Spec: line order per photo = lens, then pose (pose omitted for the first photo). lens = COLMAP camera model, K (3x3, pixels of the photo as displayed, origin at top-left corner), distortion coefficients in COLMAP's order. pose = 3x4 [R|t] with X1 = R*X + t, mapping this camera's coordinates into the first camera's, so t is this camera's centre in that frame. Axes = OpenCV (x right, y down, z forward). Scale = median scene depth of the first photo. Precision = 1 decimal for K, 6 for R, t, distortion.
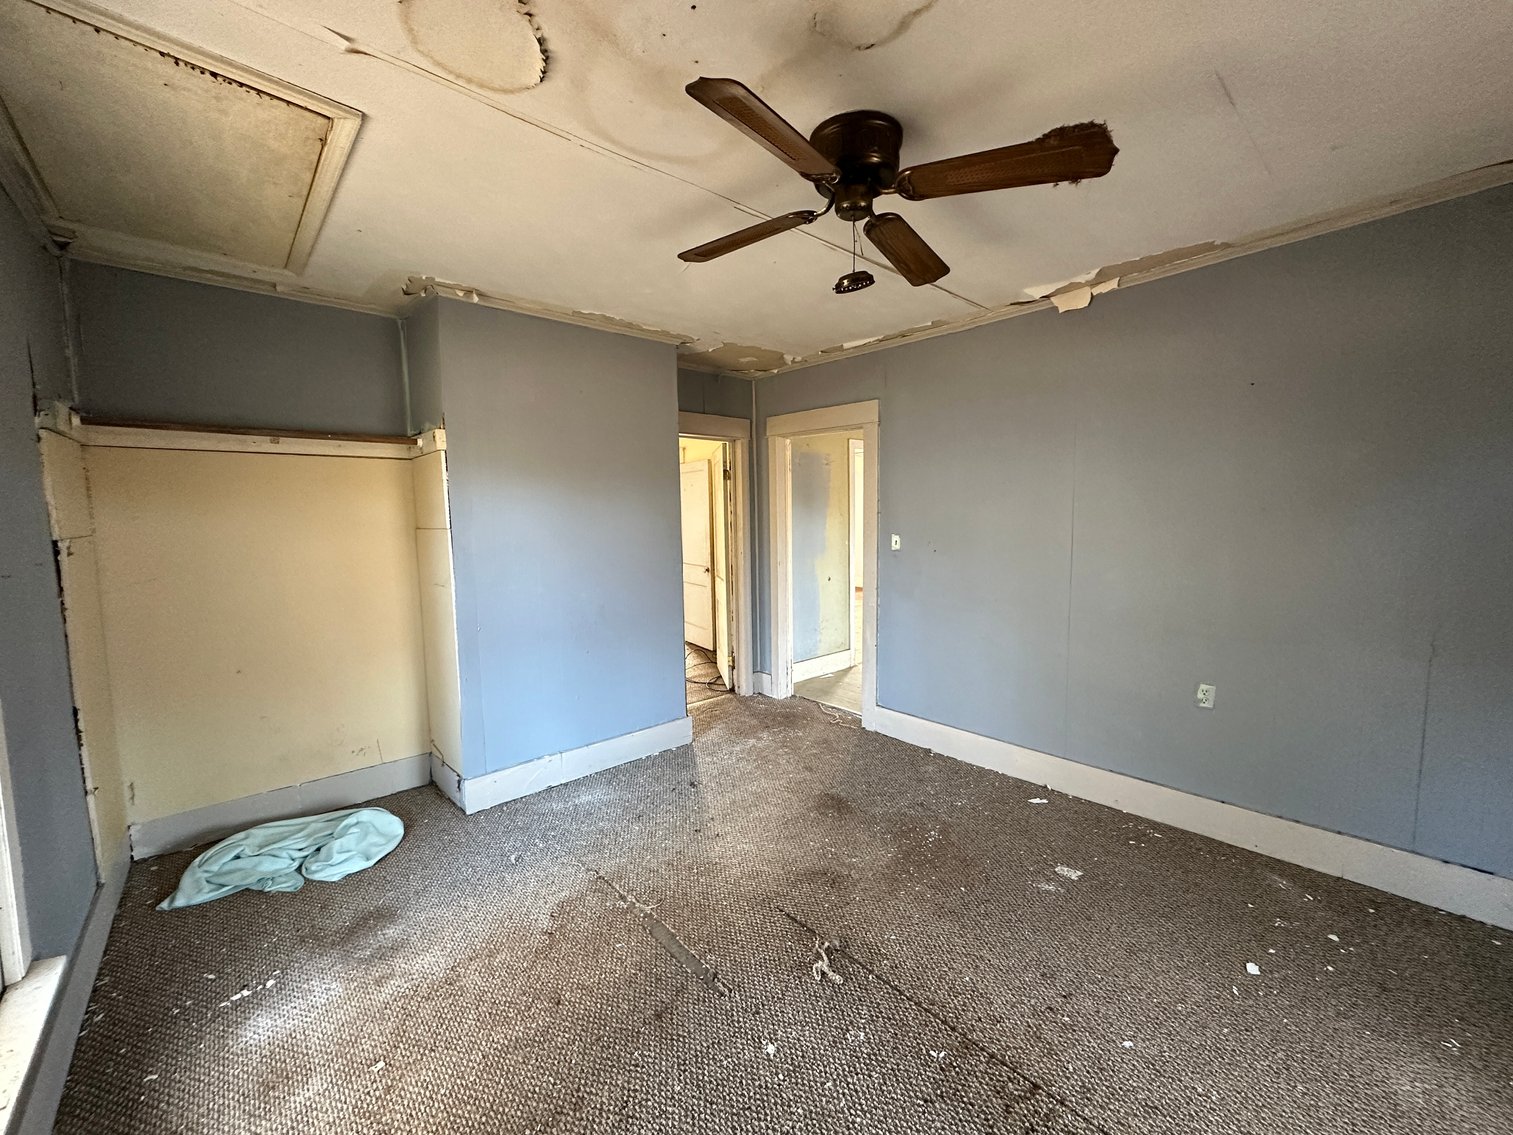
lens RADIAL K [[602.2, 0, 756.5], [0, 602.2, 567.5], [0, 0, 1]] dist [-0.003815, 0.000981]
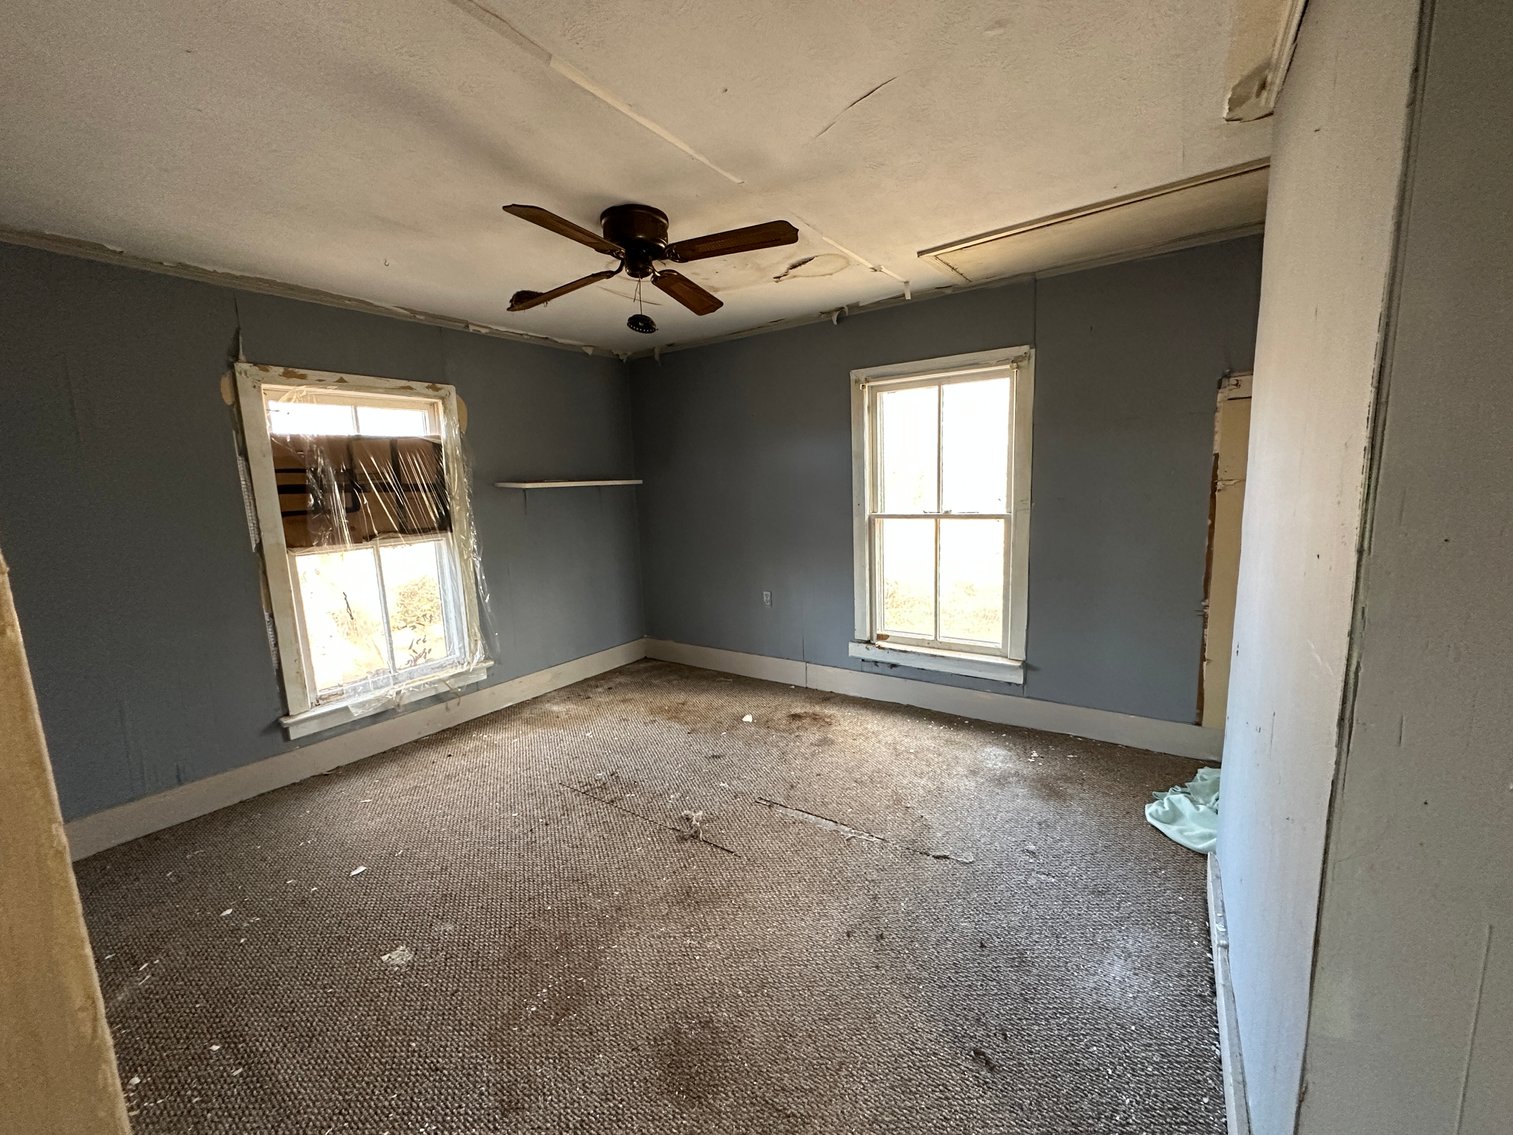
lens RADIAL K [[602.2, 0, 756.5], [0, 602.2, 567.5], [0, 0, 1]] dist [-0.003815, 0.000981]
pose [[-0.971840, 0.084773, -0.219867, 0.241521], [0.030955, 0.970891, 0.237515, -0.236608], [0.233601, 0.224020, -0.946174, 2.333060]]
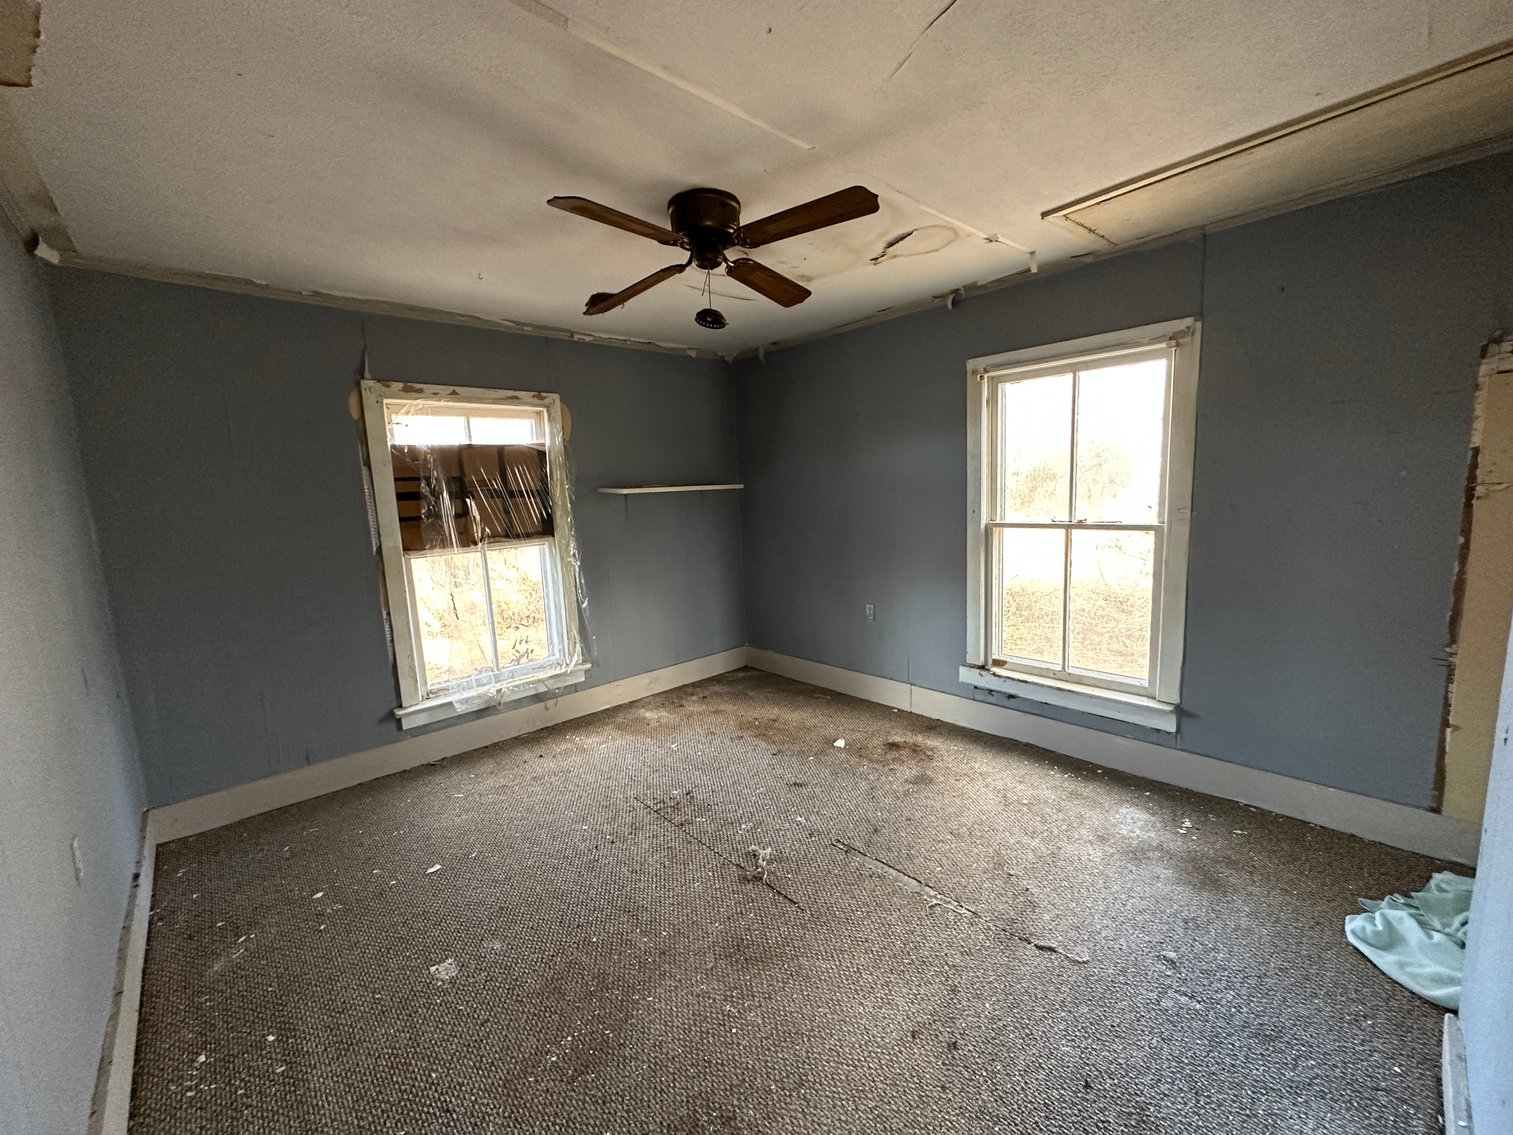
lens RADIAL K [[602.2, 0, 756.5], [0, 602.2, 567.5], [0, 0, 1]] dist [-0.003815, 0.000981]
pose [[-0.998204, 0.059855, -0.002492, 0.094910], [0.057723, 0.972117, 0.227280, -0.232153], [0.016026, 0.226728, -0.973826, 2.210960]]
